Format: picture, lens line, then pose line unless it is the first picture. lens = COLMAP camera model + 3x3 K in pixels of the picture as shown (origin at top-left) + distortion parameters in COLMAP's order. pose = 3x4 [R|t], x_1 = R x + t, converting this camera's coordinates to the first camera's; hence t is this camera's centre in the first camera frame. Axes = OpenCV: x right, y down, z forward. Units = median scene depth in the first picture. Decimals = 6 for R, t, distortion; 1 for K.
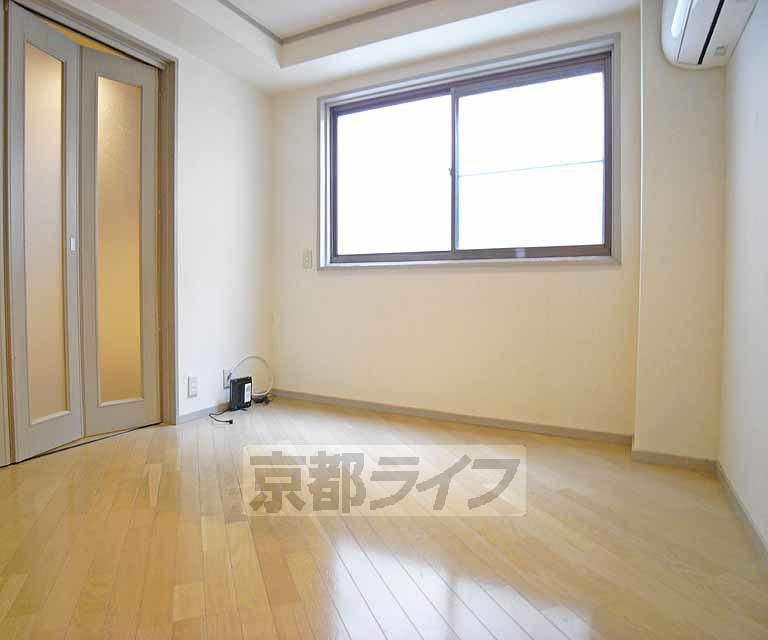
lens RADIAL K [[529.9, 0, 384.0], [0, 529.9, 268.1], [0, 0, 1]] dist [0.279684, 0.000014]
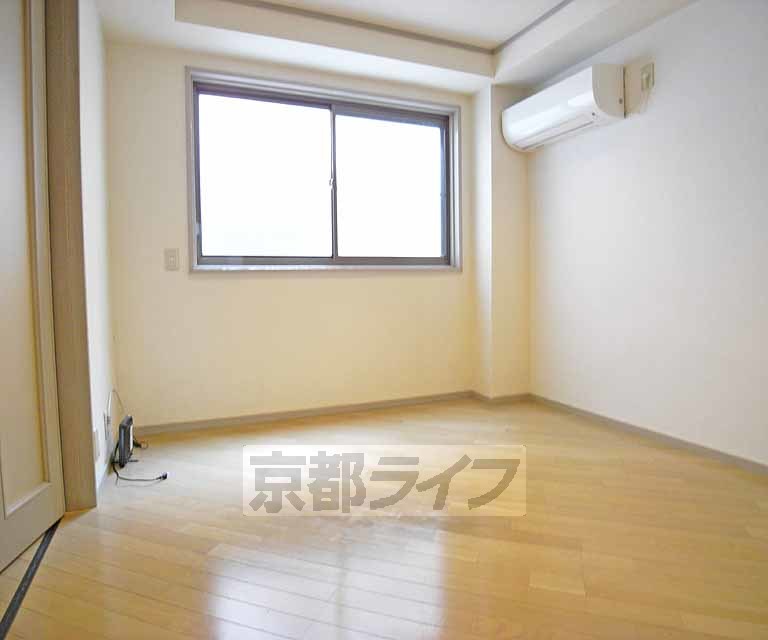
lens RADIAL K [[503.9, 0, 384.3], [0, 503.9, 285.8], [0, 0, 1]] dist [0.179996, -0.000305]
pose [[0.682434, -0.004779, 0.730931, -0.562463], [-0.006108, 0.999906, 0.012241, 0.013234], [-0.730922, -0.012818, 0.682341, 0.241457]]
